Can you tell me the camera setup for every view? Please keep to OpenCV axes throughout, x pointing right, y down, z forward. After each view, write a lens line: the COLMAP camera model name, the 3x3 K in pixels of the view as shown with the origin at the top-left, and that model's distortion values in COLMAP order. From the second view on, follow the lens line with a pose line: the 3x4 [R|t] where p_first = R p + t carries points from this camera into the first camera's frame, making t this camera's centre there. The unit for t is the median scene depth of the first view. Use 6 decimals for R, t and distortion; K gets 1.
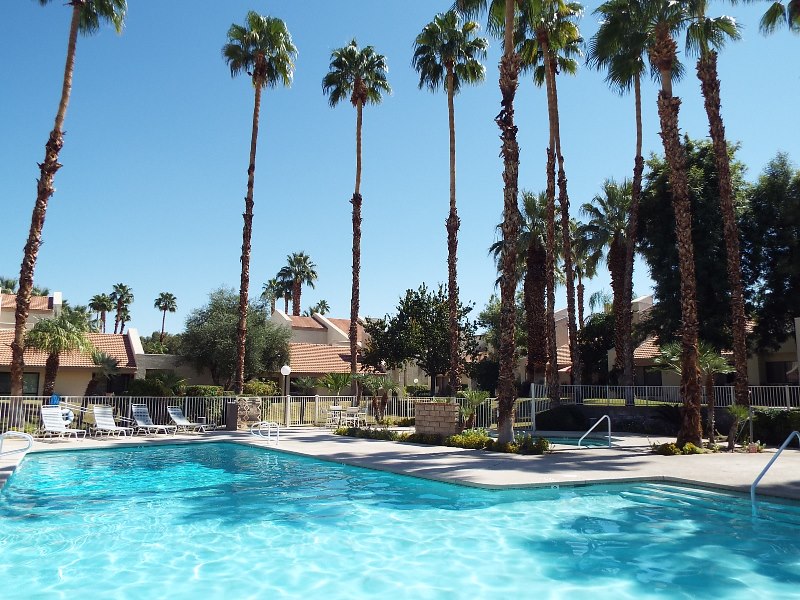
lens RADIAL K [[580.4, 0, 401.8], [0, 580.4, 303.4], [0, 0, 1]] dist [-0.012989, -0.011330]
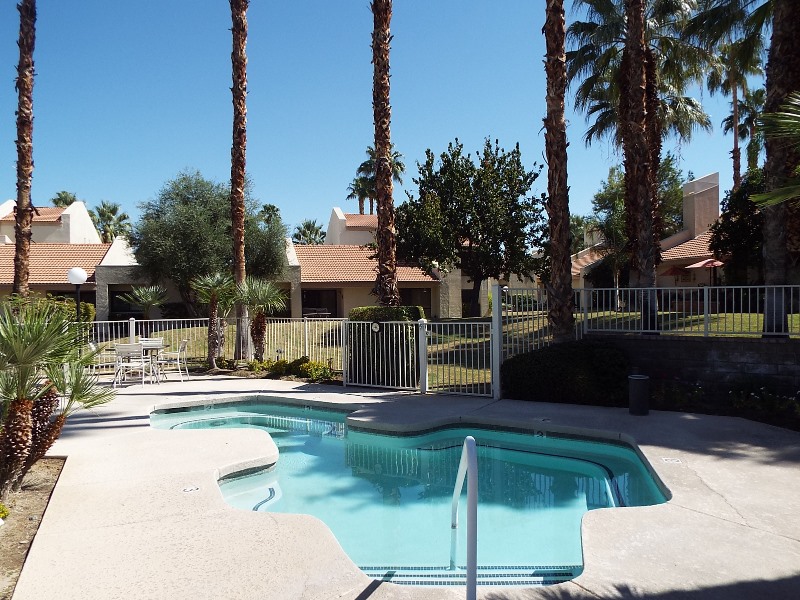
lens RADIAL K [[580.4, 0, 401.8], [0, 580.4, 303.4], [0, 0, 1]] dist [-0.012989, -0.011330]
pose [[0.960177, -0.020819, -0.278616, 0.151775], [0.062604, 0.987895, 0.141930, 0.049326], [0.272288, -0.153721, 0.949857, 0.328460]]
